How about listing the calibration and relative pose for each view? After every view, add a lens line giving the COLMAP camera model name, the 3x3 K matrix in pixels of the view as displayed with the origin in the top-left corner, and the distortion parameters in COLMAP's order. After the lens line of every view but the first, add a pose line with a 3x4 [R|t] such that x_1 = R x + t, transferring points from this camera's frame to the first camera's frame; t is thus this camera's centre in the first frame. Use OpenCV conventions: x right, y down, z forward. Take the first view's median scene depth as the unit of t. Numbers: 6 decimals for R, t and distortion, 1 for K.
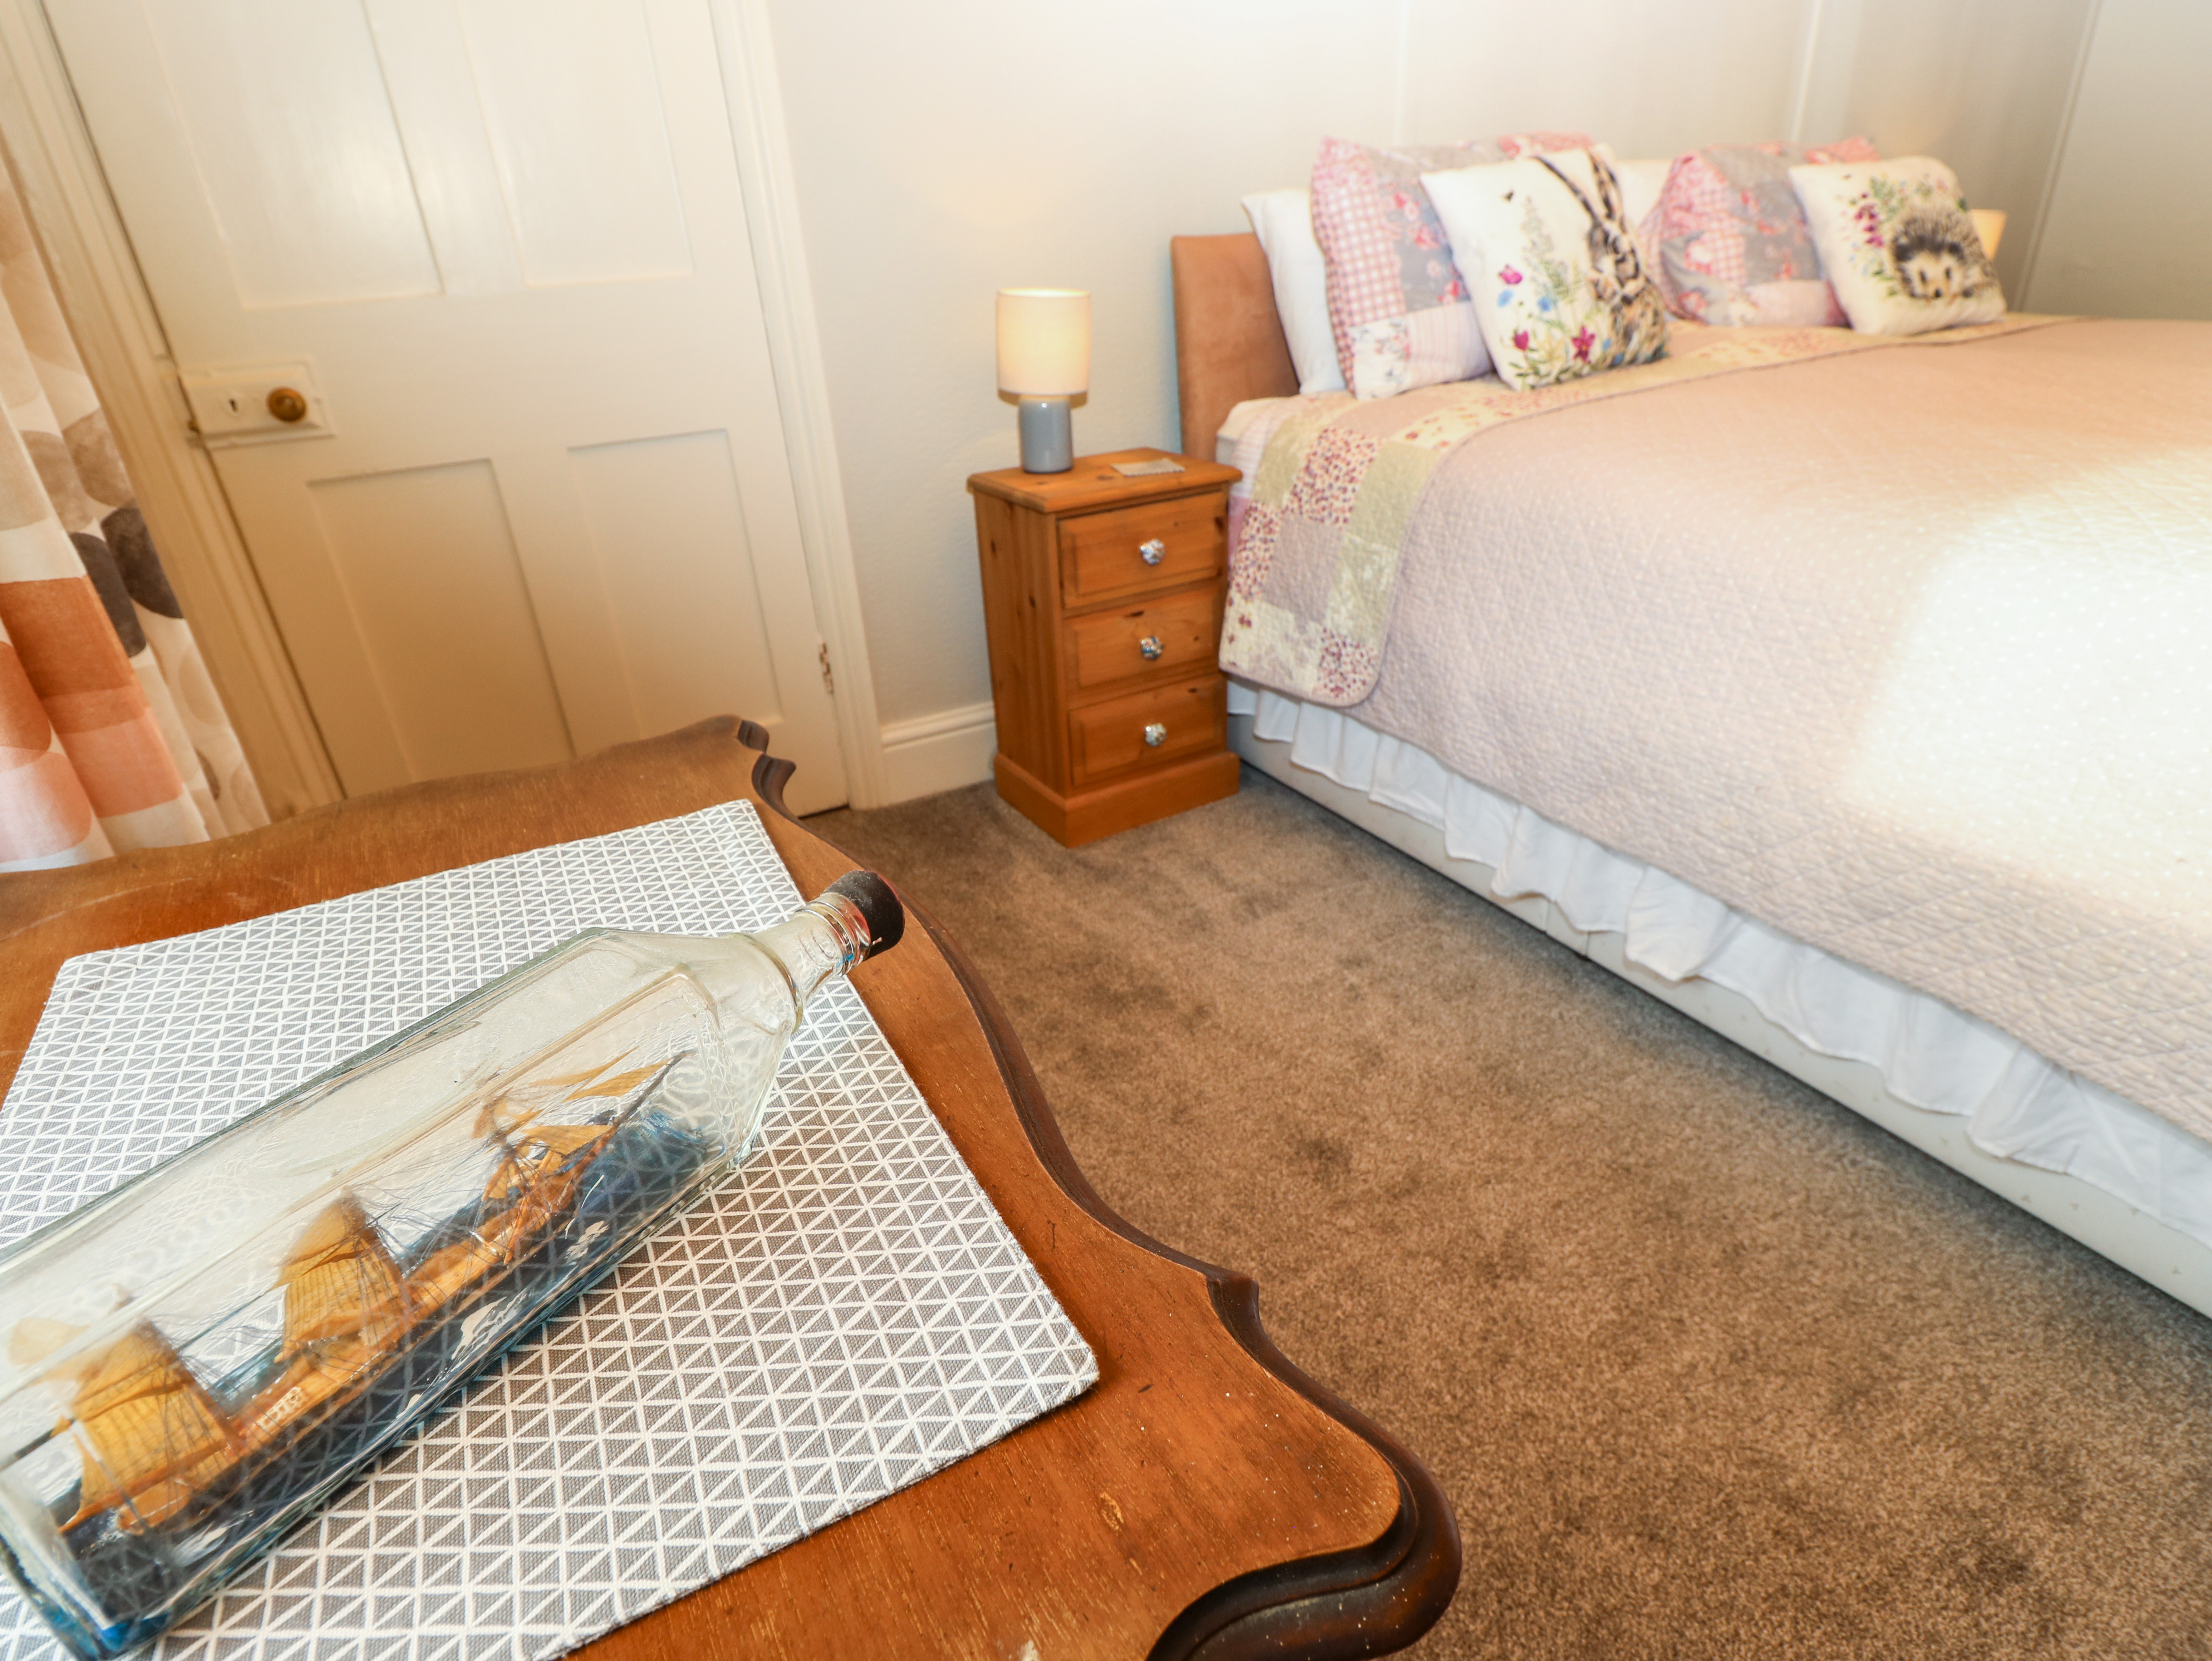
lens RADIAL K [[1149.8, 0, 1099.1], [0, 1149.8, 818.7], [0, 0, 1]] dist [0.000113, -0.012061]
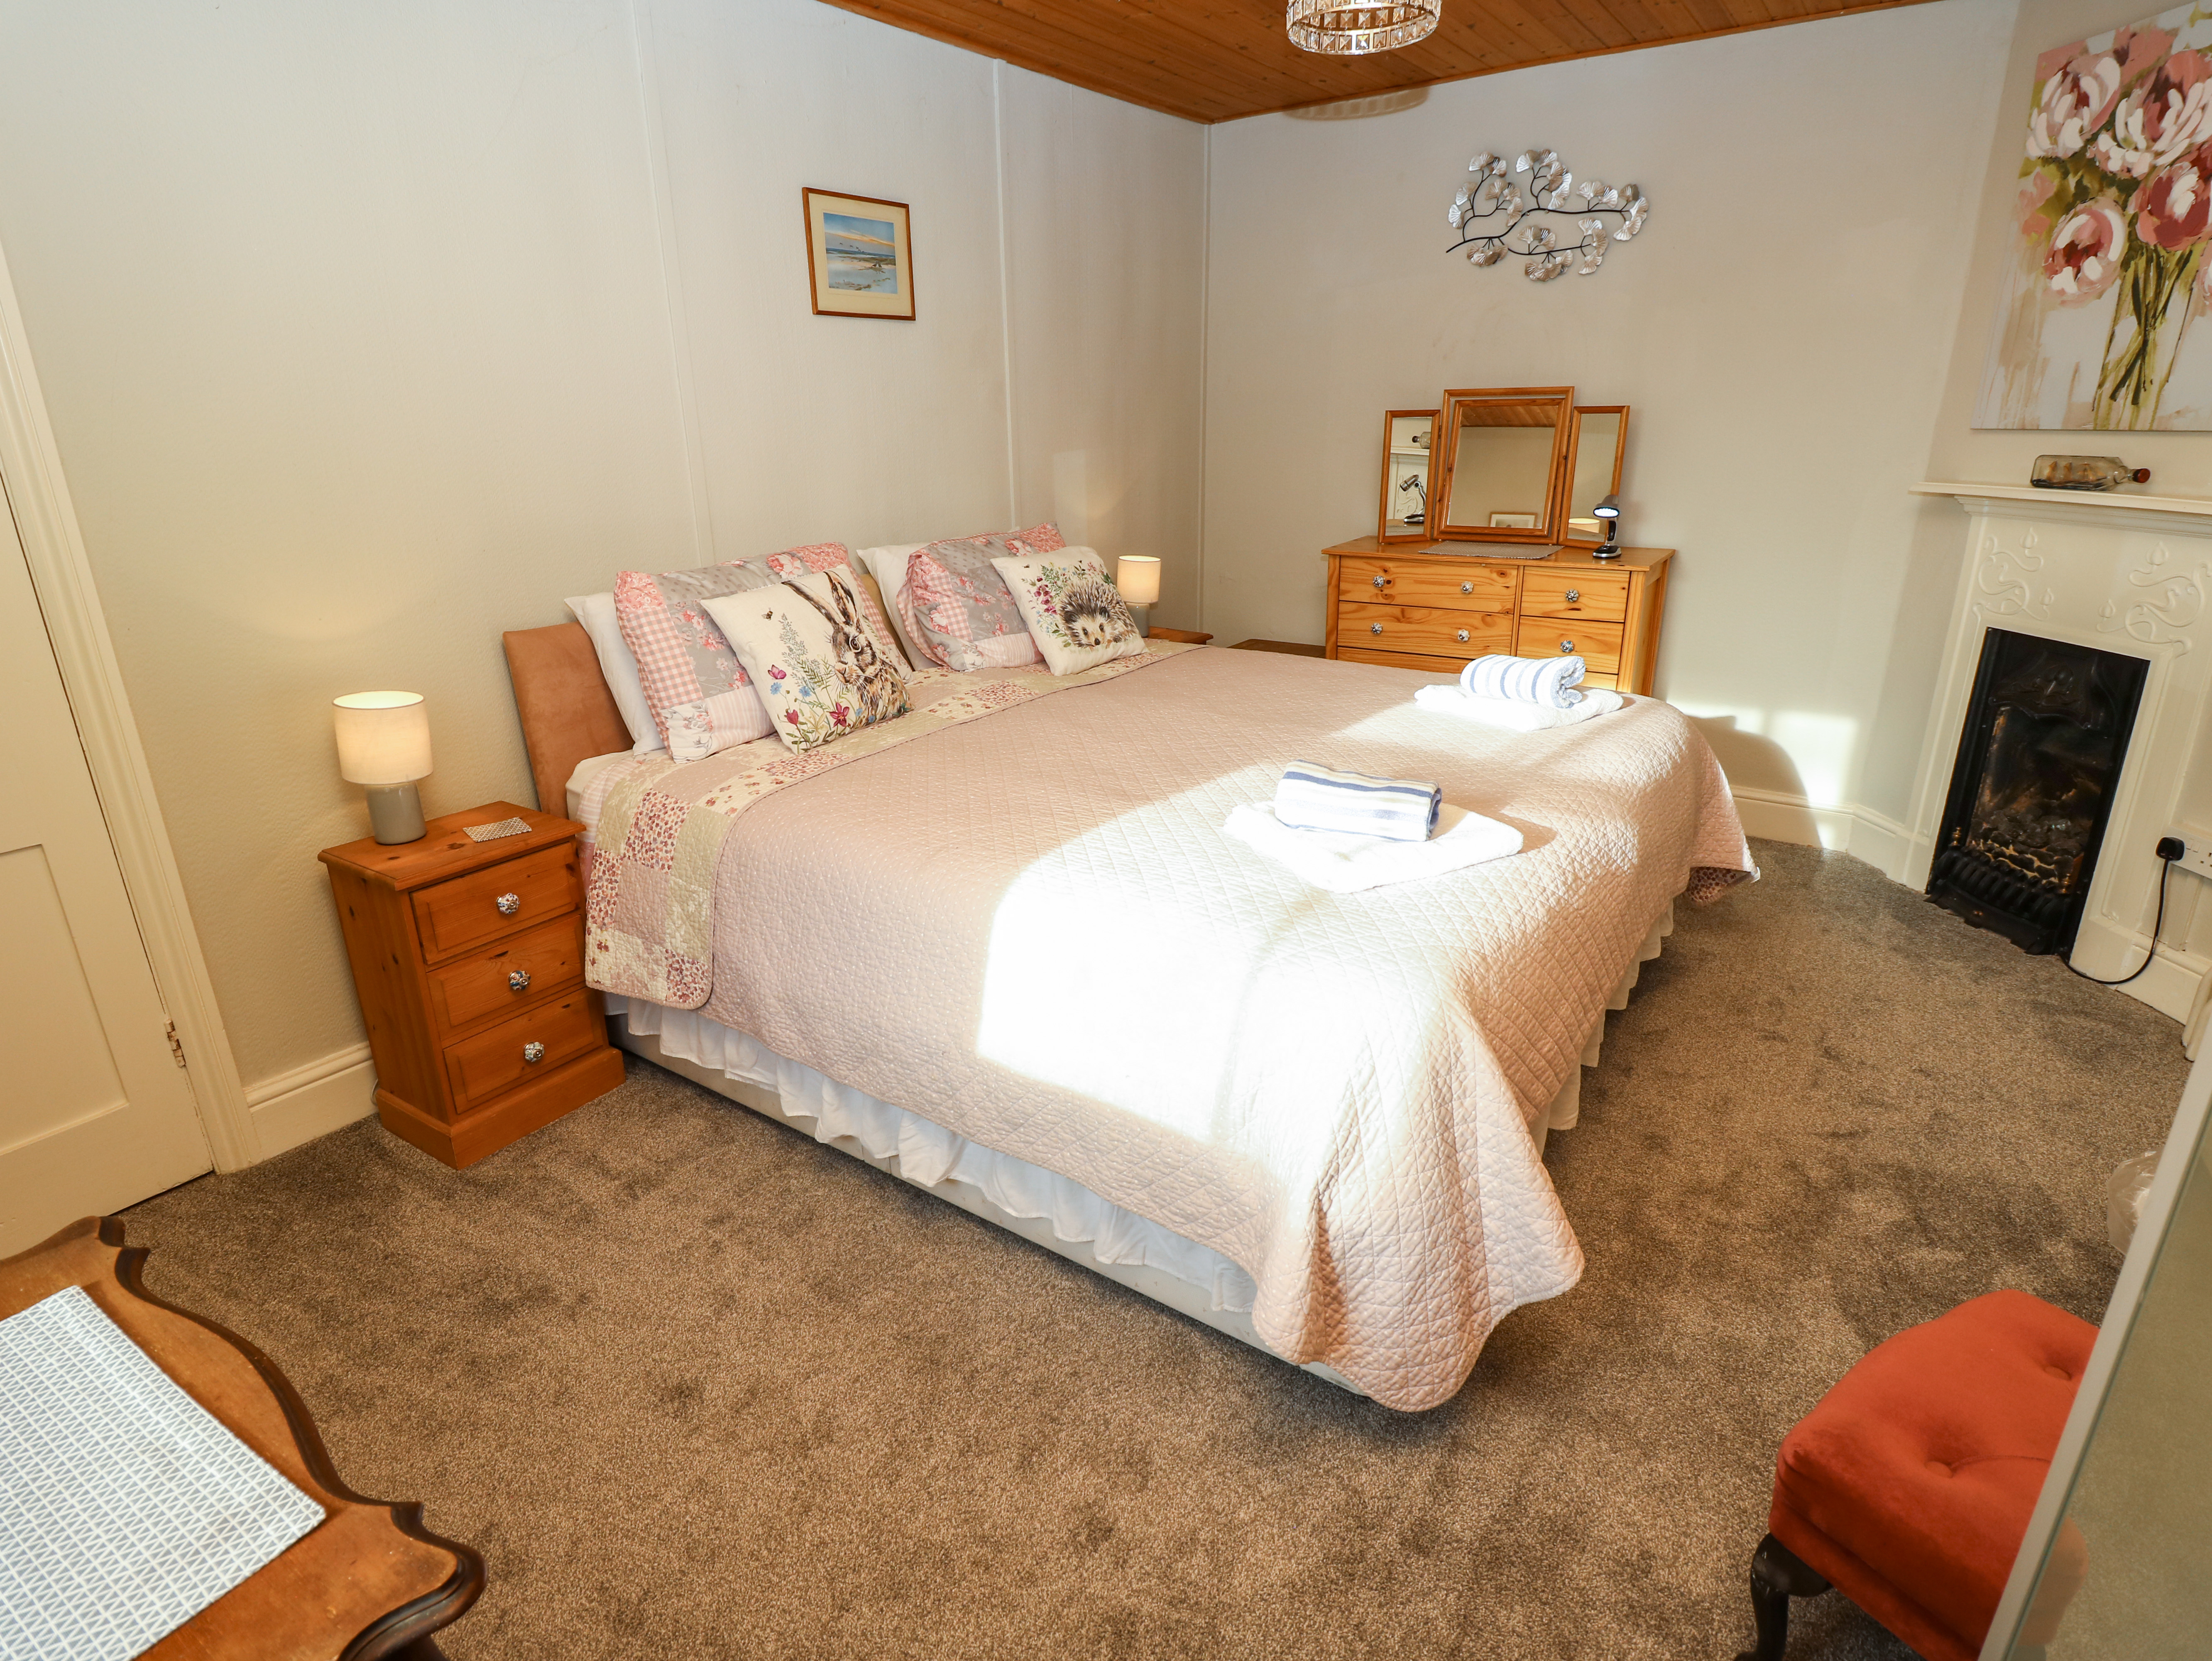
lens RADIAL K [[1149.8, 0, 1102.9], [0, 1149.8, 817.7], [0, 0, 1]] dist [0.000113, -0.012061]
pose [[0.894322, -0.103727, 0.435234, 0.092012], [0.170624, 0.978312, -0.117445, -0.078405], [-0.413612, 0.179295, 0.892624, -0.333363]]
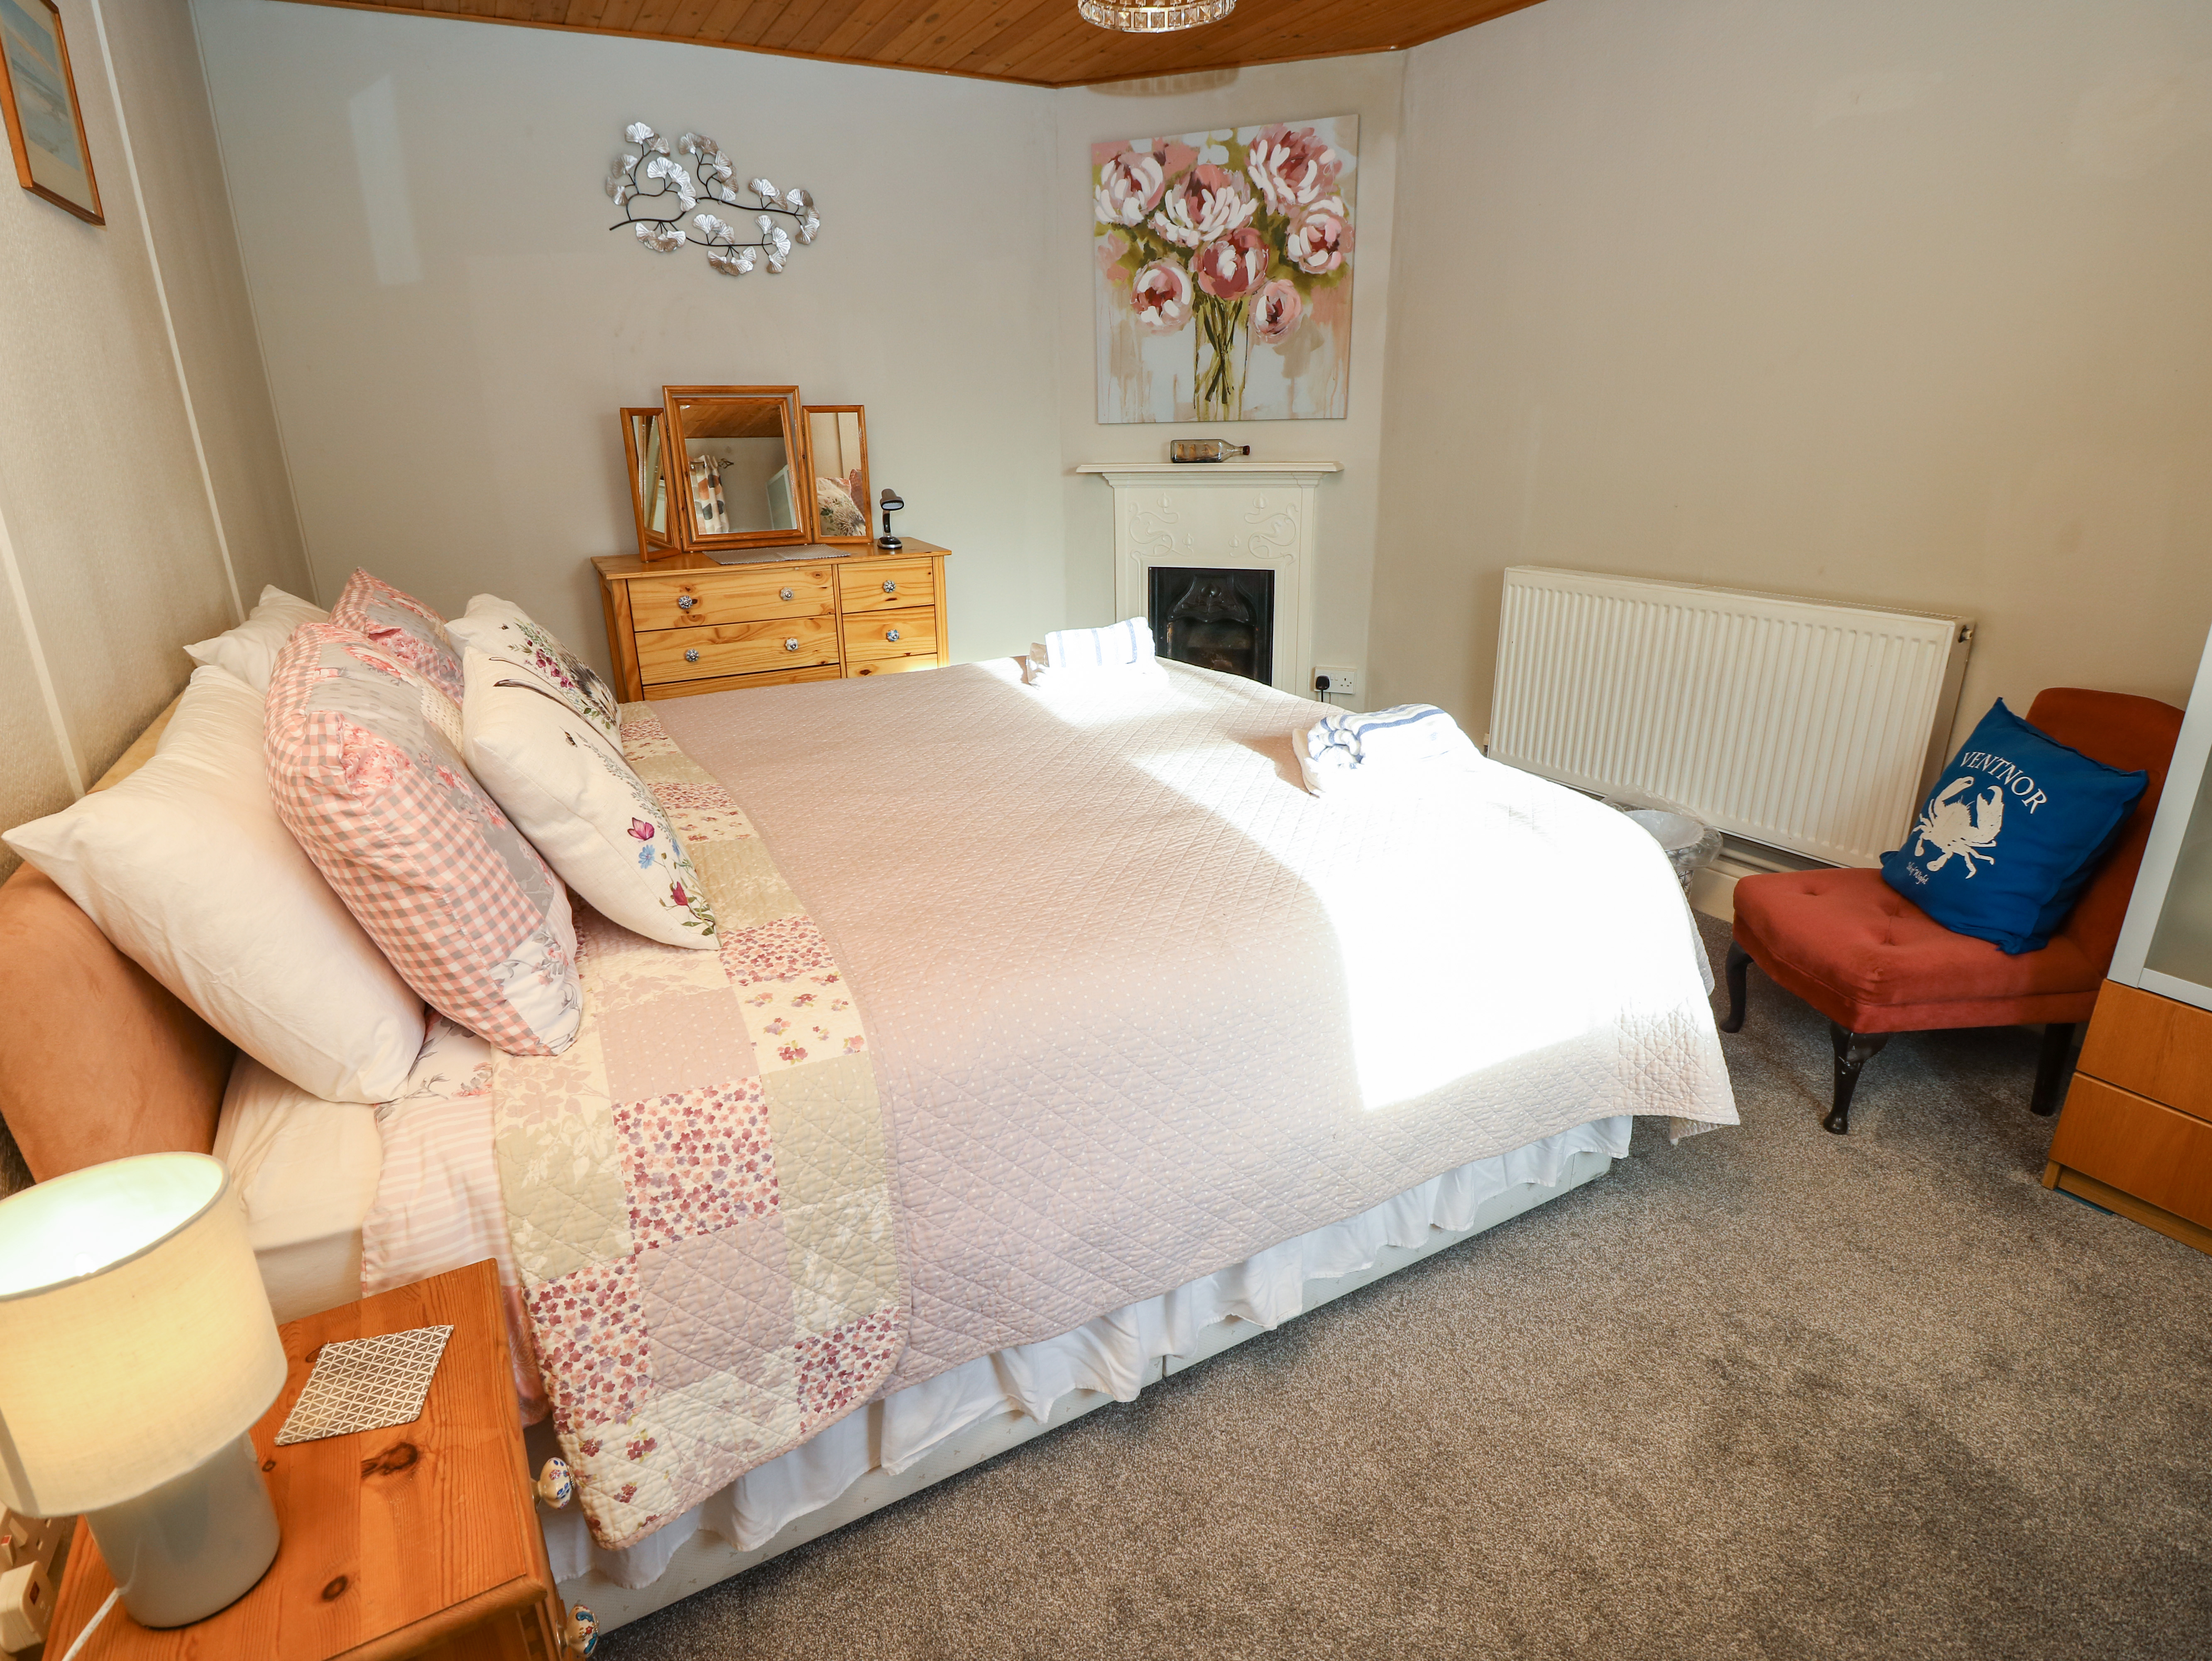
lens RADIAL K [[1149.8, 0, 1092.5], [0, 1149.8, 825.3], [0, 0, 1]] dist [0.000113, -0.012061]
pose [[-0.002688, -0.277445, 0.960738, -0.373098], [0.470118, 0.847602, 0.246089, -0.511201], [-0.882599, 0.452322, 0.128154, 0.619117]]
